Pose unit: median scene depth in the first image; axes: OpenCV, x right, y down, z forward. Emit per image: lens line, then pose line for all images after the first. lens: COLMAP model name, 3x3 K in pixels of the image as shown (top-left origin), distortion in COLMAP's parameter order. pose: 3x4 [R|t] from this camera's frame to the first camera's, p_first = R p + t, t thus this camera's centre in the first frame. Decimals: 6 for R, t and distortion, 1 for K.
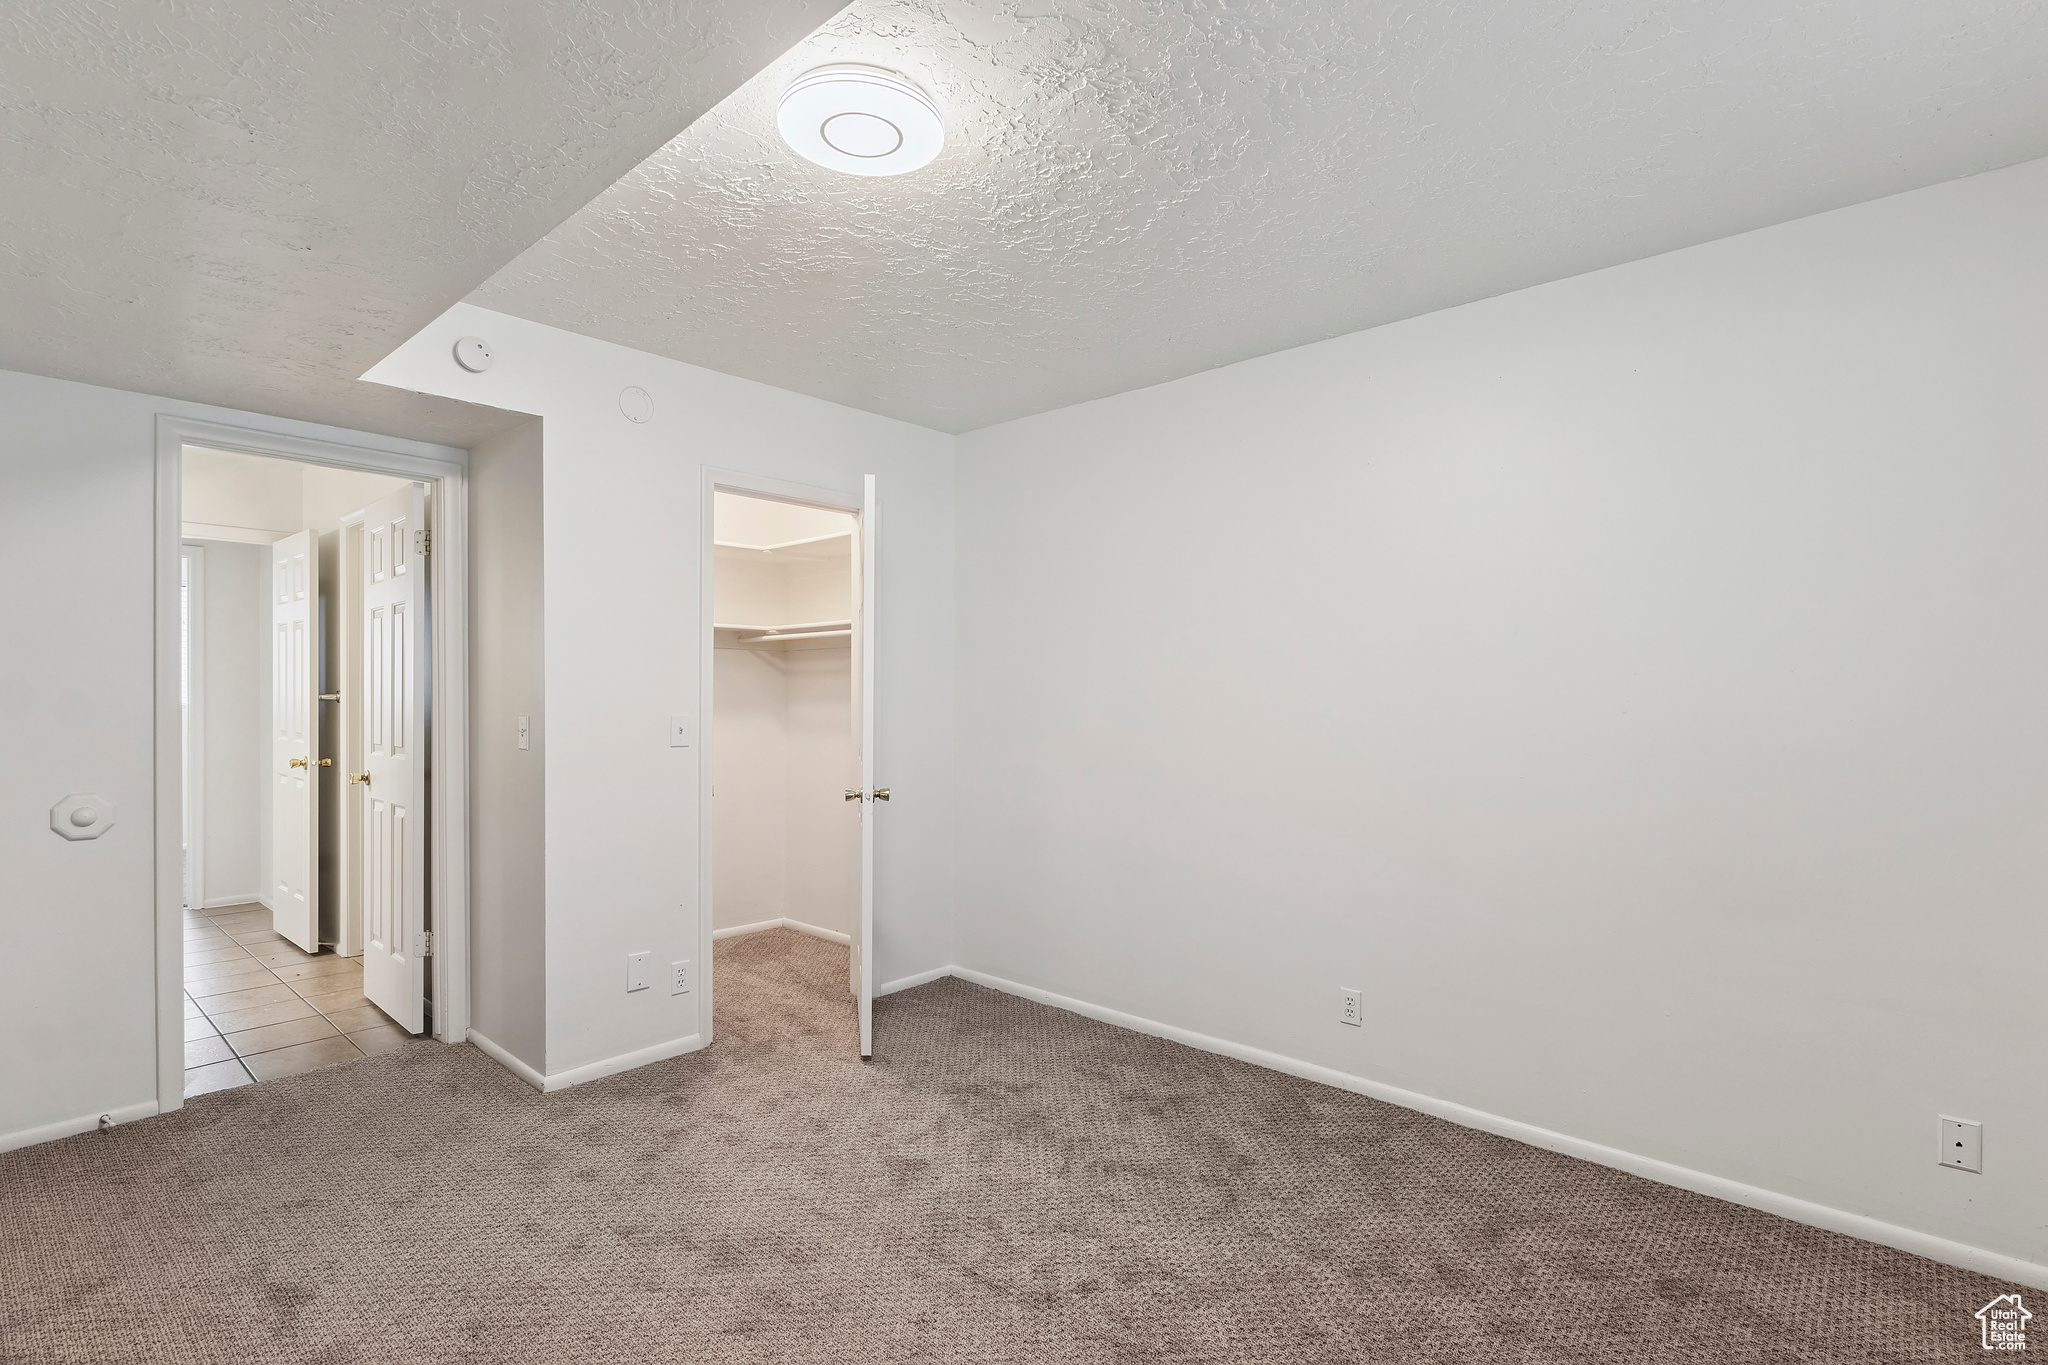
lens RADIAL K [[979.1, 0, 1023.0], [0, 979.1, 694.3], [0, 0, 1]] dist [0.010638, -0.001015]
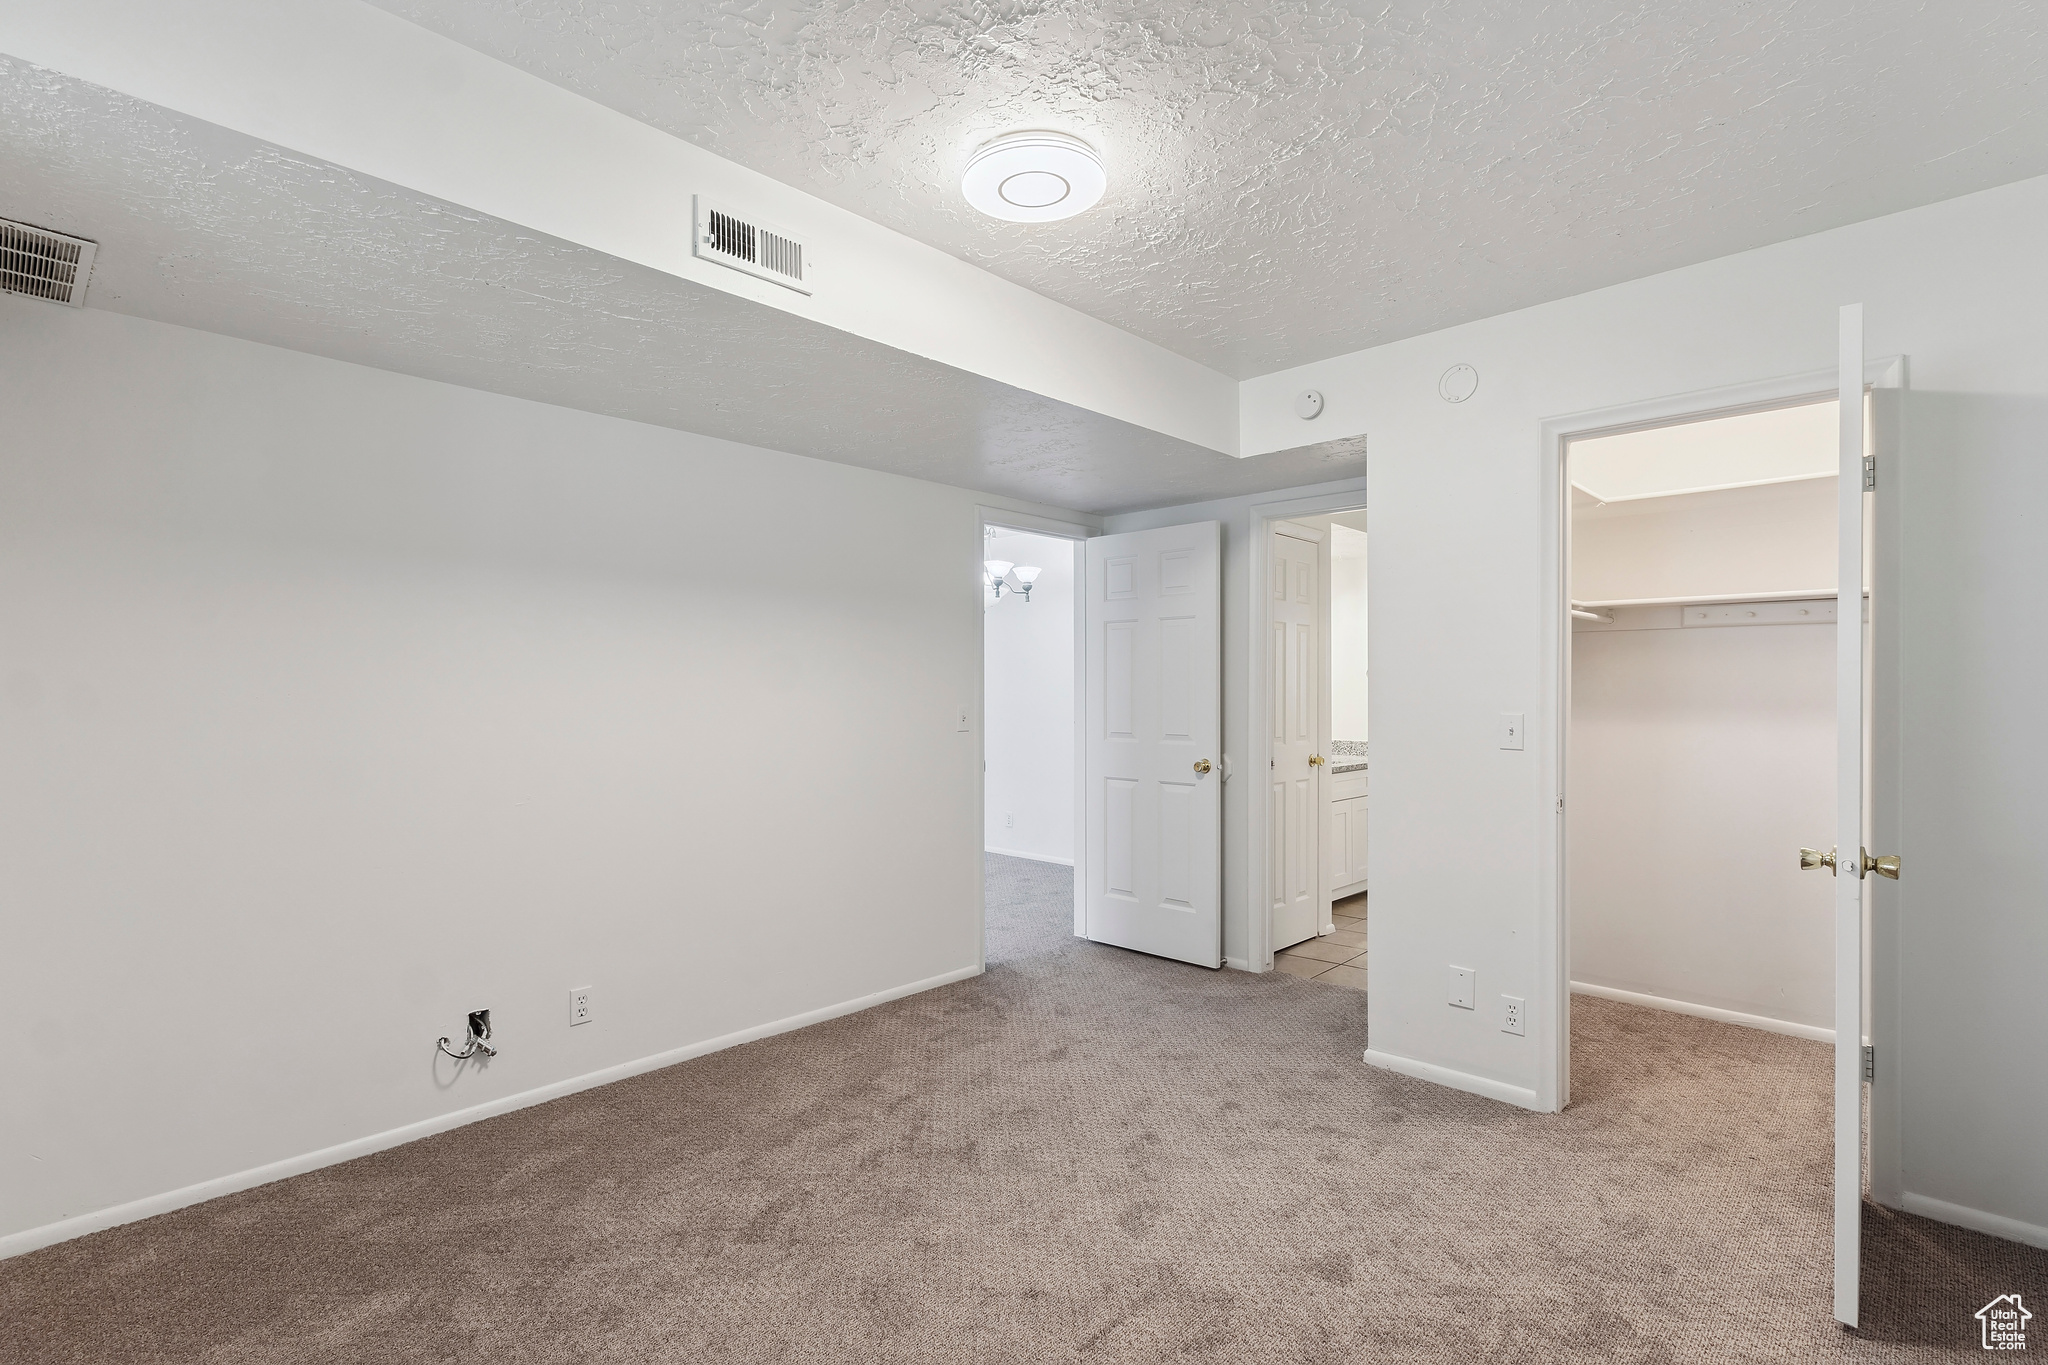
lens RADIAL K [[979.1, 0, 1030.3], [0, 979.1, 697.9], [0, 0, 1]] dist [0.010638, -0.001015]
pose [[-0.014045, 0.011889, -0.999831, 0.610328], [0.001197, 0.999929, 0.011873, -0.013651], [0.999901, -0.001030, -0.014058, 0.644520]]
